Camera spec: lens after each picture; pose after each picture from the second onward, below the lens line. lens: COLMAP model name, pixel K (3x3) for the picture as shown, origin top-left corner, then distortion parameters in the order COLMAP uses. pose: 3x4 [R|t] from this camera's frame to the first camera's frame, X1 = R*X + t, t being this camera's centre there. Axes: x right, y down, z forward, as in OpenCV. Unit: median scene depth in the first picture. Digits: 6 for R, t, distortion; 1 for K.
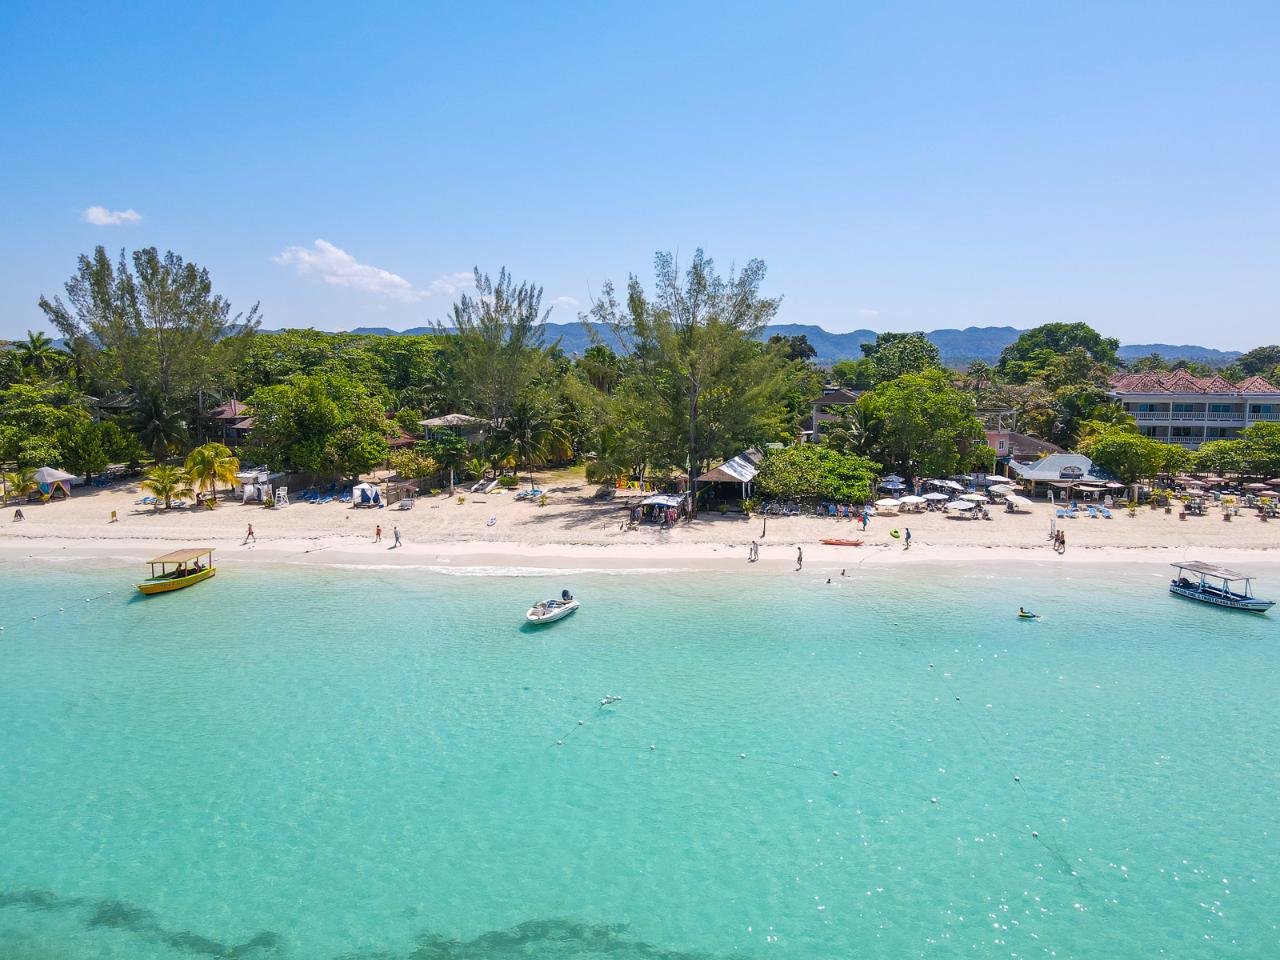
lens RADIAL K [[957.7, 0, 638.0], [0, 957.7, 485.2], [0, 0, 1]] dist [0.013832, 0.003158]
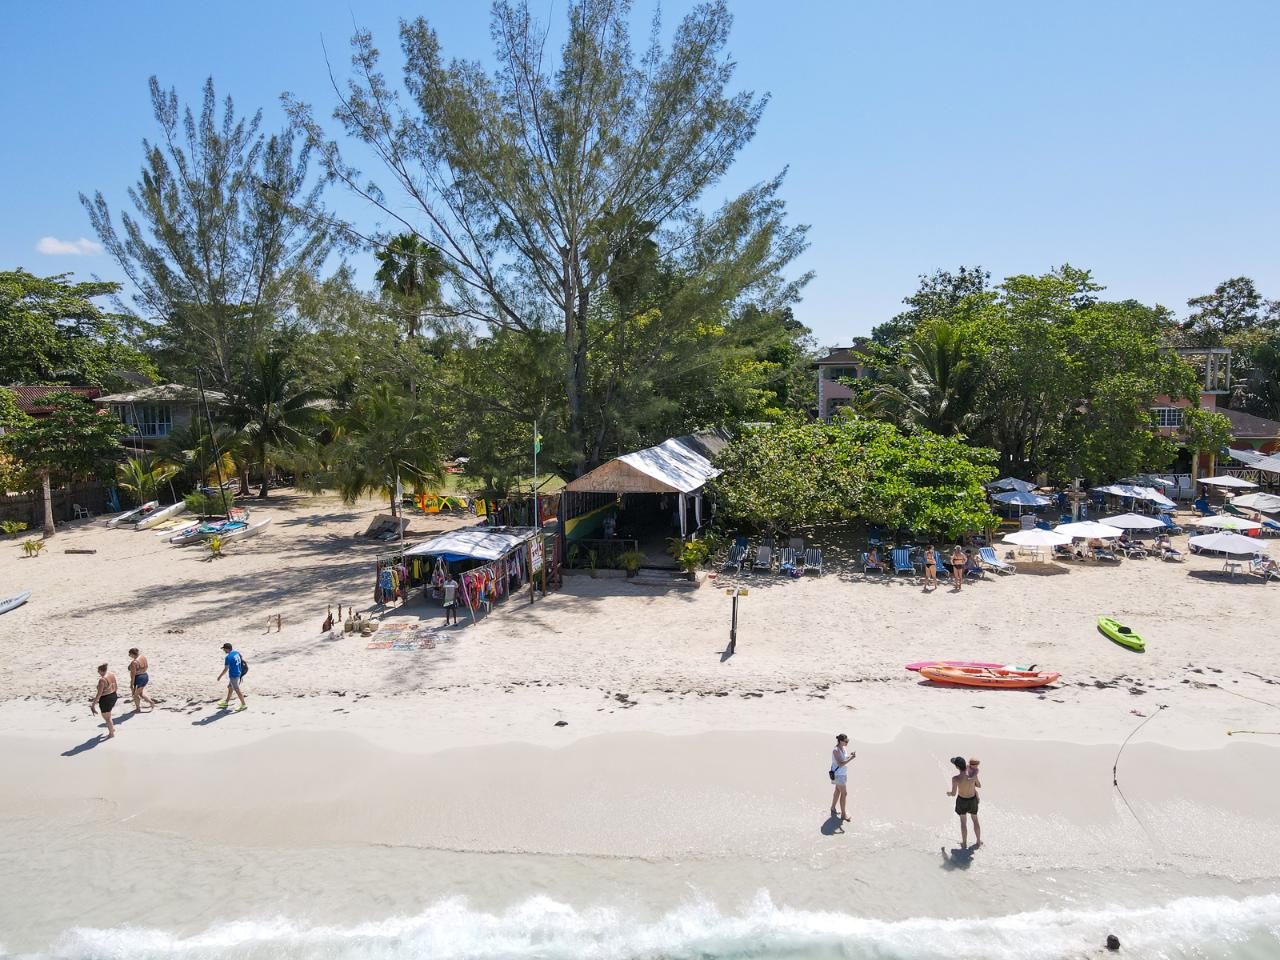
lens RADIAL K [[945.9, 0, 640.0], [0, 945.9, 480.0], [0, 0, 1]] dist [0.006644, 0.006454]
pose [[0.999577, -0.014001, 0.025478, 0.078234], [0.014889, 0.999275, -0.035035, 0.004320], [-0.024969, 0.035399, 0.999061, 0.572105]]
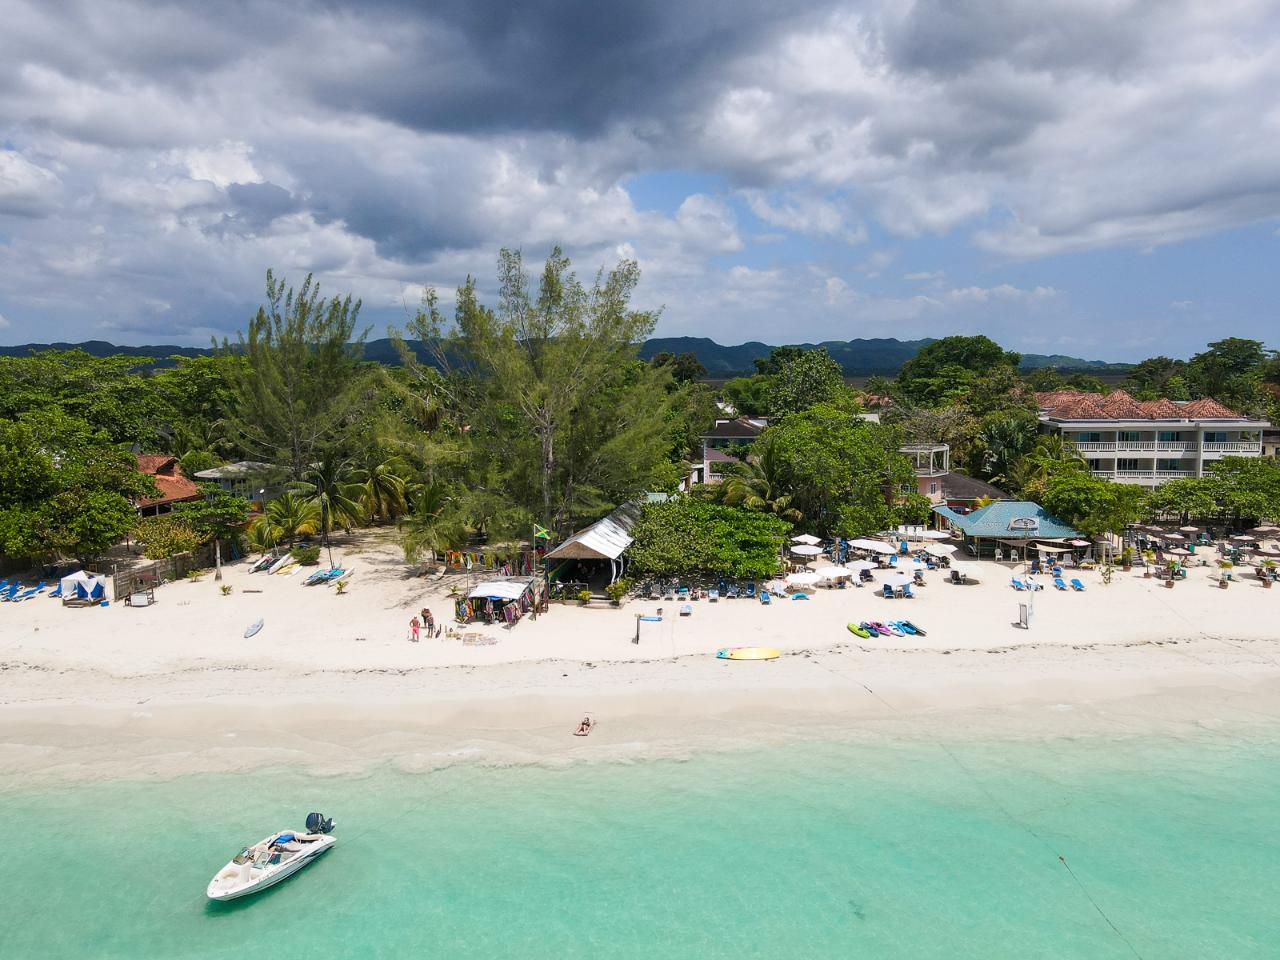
lens RADIAL K [[957.7, 0, 638.0], [0, 957.7, 485.2], [0, 0, 1]] dist [0.013832, 0.003158]
pose [[0.993926, -0.023074, 0.107609, 0.049039], [0.024553, 0.999621, -0.012440, -0.046835], [-0.107281, 0.015006, 0.994115, 0.247459]]
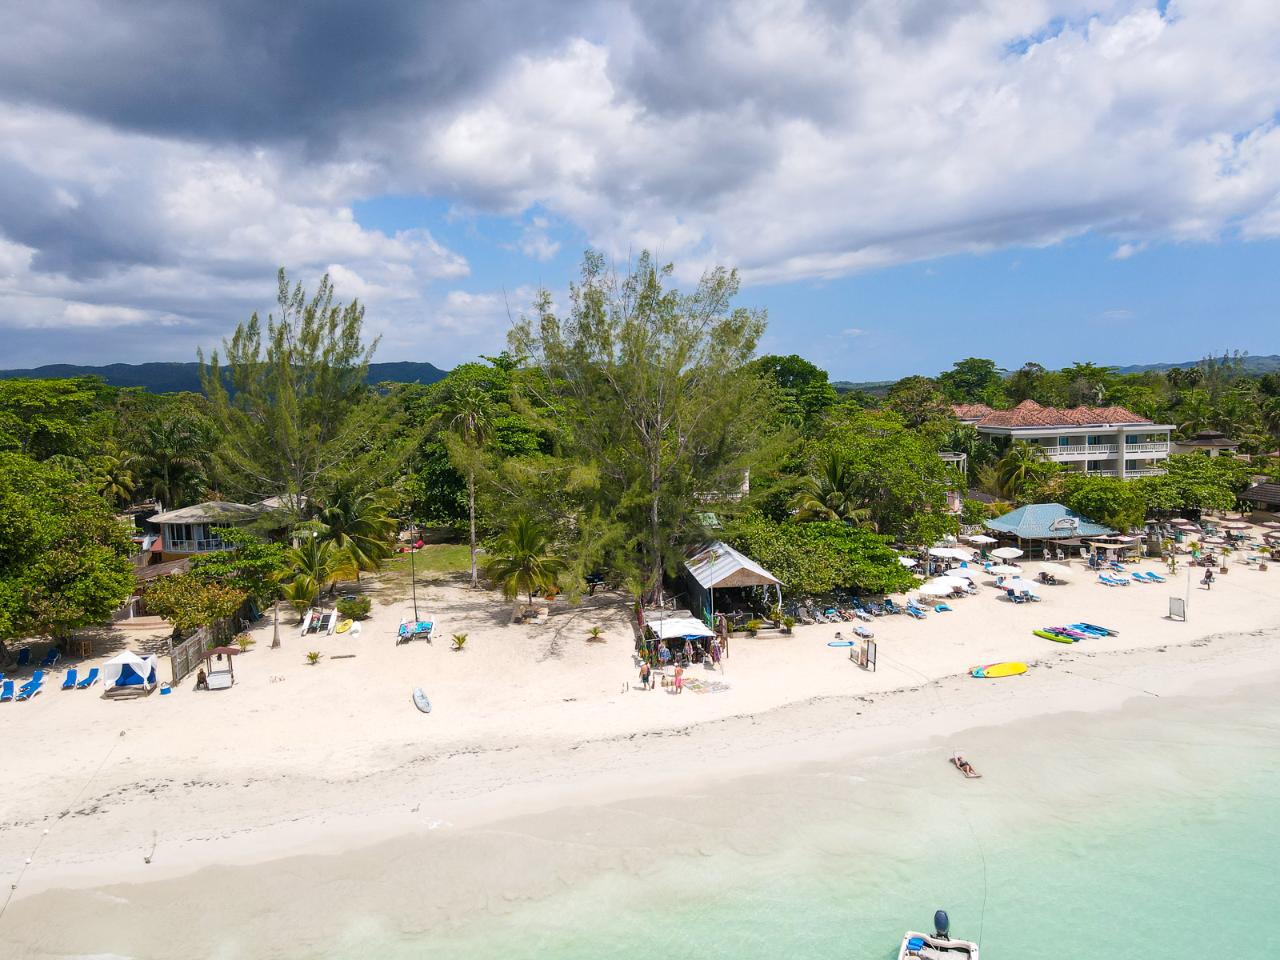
lens RADIAL K [[957.7, 0, 638.0], [0, 957.7, 485.2], [0, 0, 1]] dist [0.013832, 0.003158]
pose [[0.915256, -0.061991, 0.398074, -0.234160], [0.077365, 0.996745, -0.022659, -0.061038], [-0.395374, 0.051536, 0.917073, 0.385333]]
